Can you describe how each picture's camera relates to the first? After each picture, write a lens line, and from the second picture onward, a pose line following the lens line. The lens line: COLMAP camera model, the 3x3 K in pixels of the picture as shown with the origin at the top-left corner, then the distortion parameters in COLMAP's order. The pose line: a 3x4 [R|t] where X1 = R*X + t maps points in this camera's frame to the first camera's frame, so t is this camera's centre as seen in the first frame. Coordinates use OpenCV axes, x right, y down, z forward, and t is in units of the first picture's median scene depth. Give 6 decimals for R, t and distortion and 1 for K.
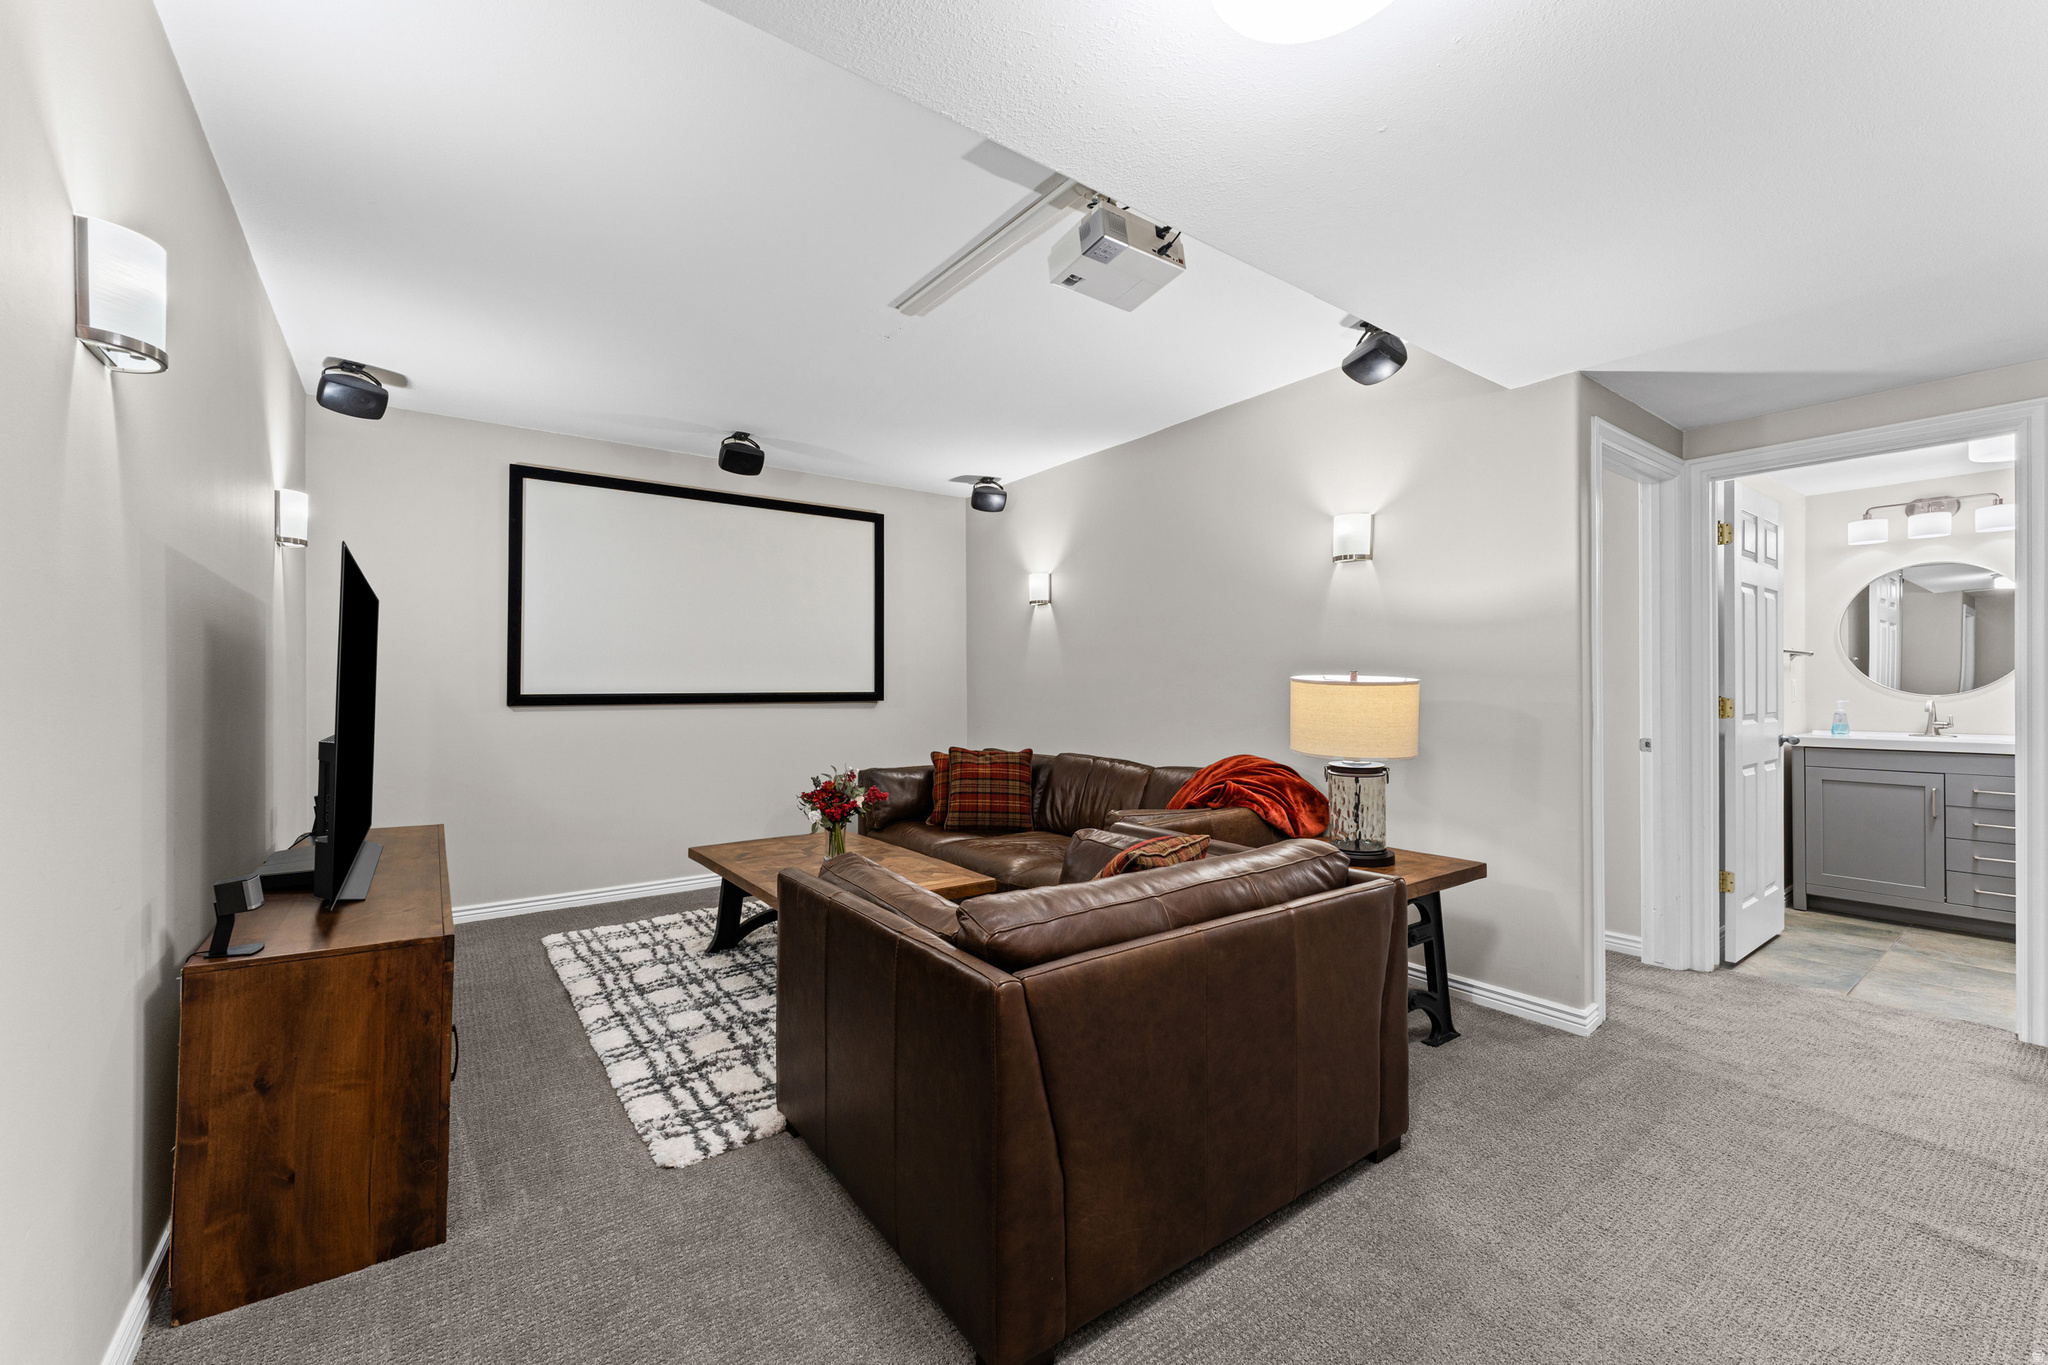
lens RADIAL K [[811.0, 0, 1004.1], [0, 811.0, 692.2], [0, 0, 1]] dist [0.003053, 0.000505]
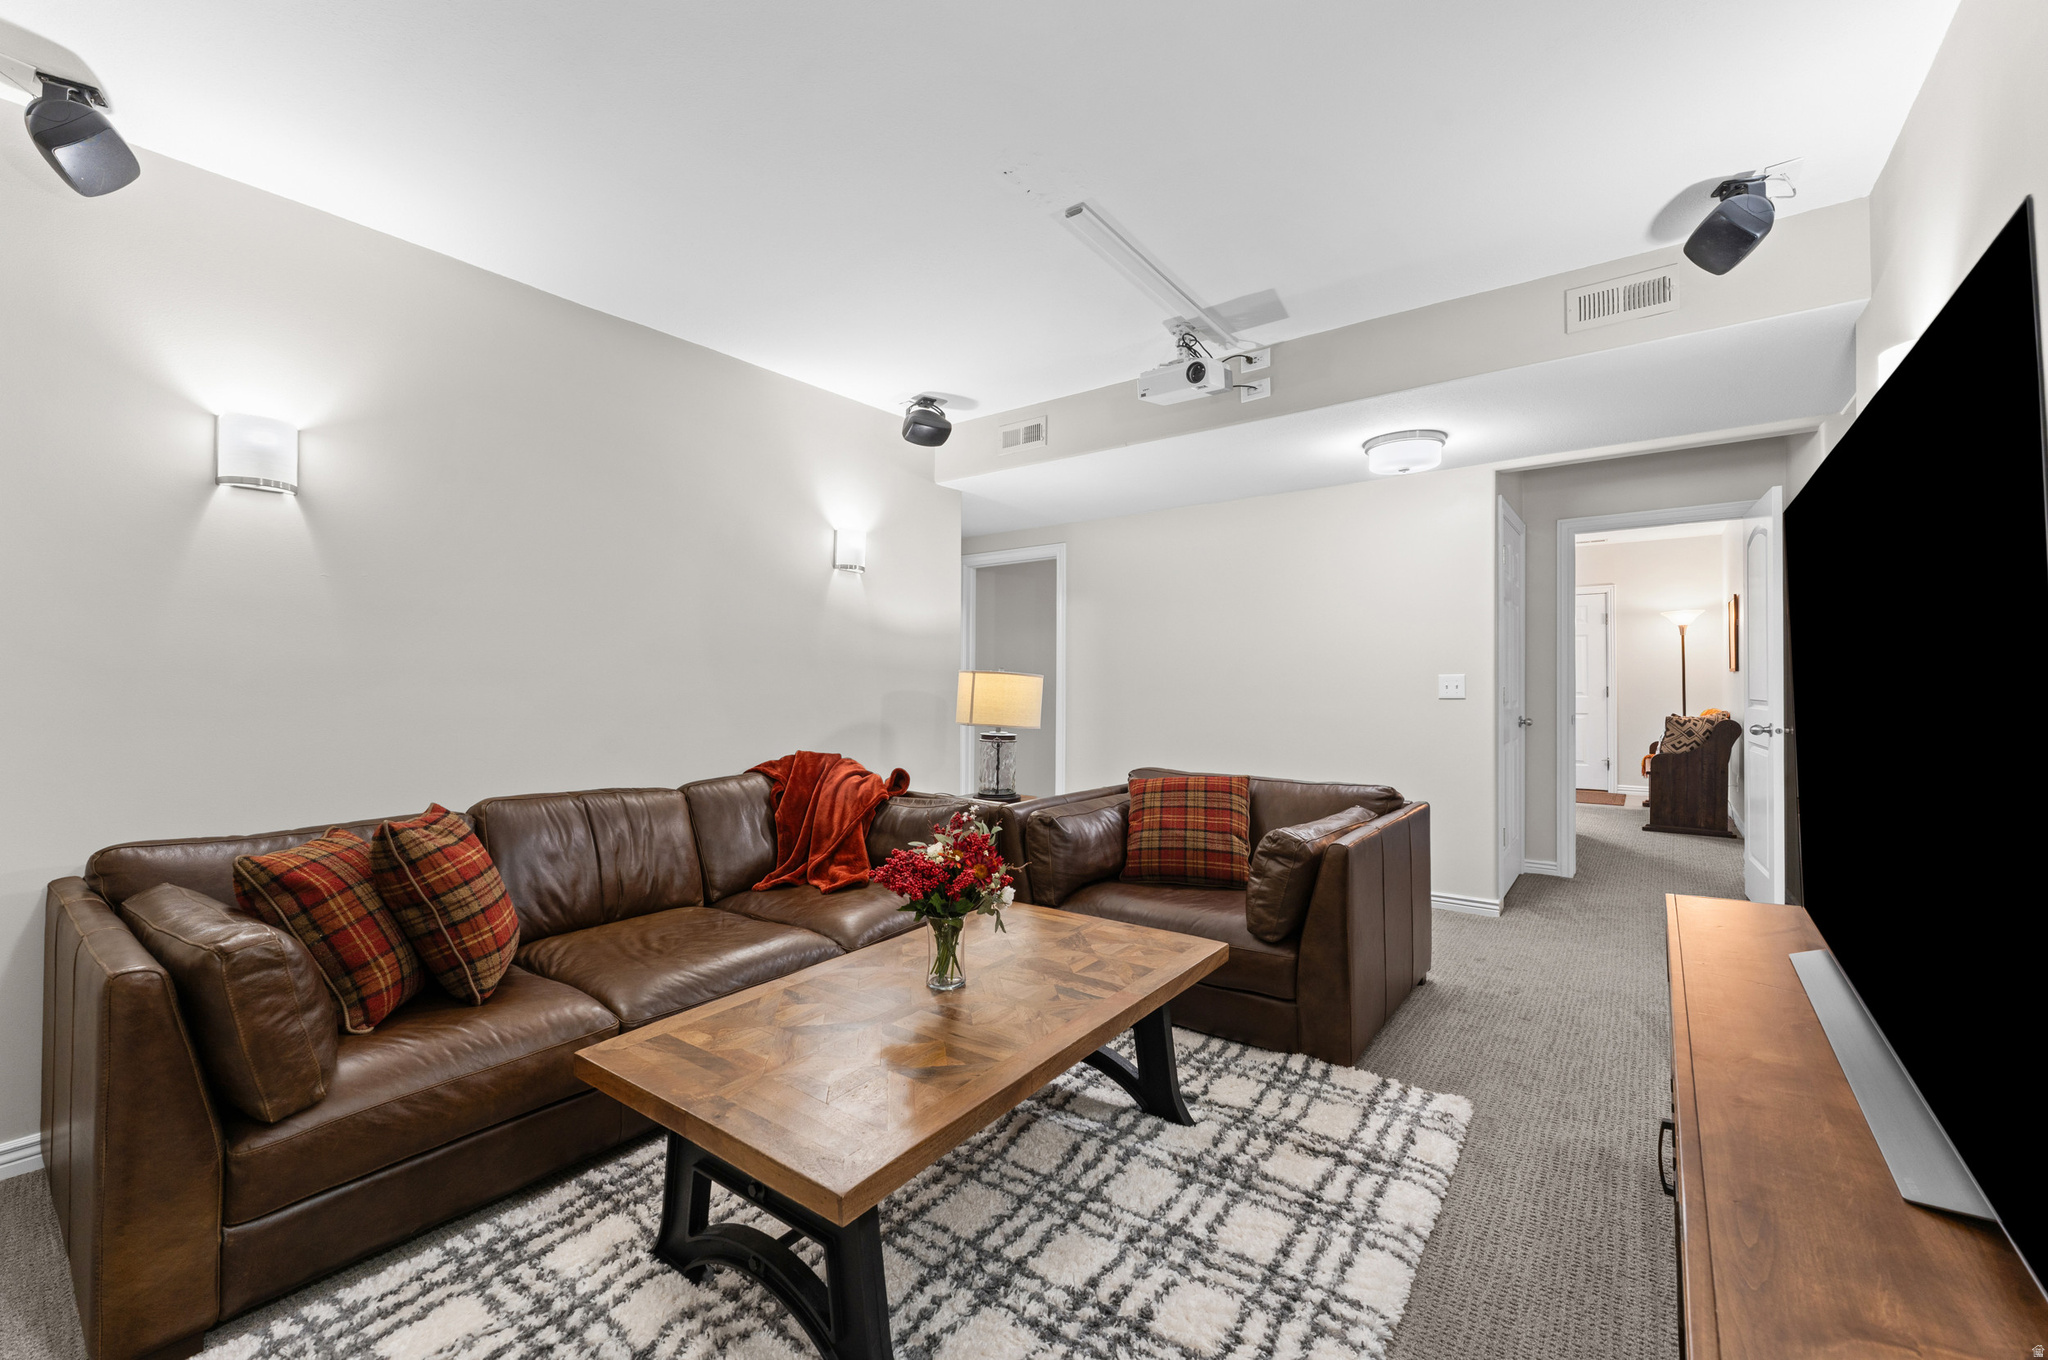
lens RADIAL K [[838.7, 0, 1025.3], [0, 838.7, 668.9], [0, 0, 1]] dist [-0.000585, -0.000019]
pose [[-0.301429, 0.009315, 0.953443, -1.136597], [-0.000202, 0.999952, -0.009833, -0.013110], [-0.953488, -0.003156, -0.301413, 1.633306]]
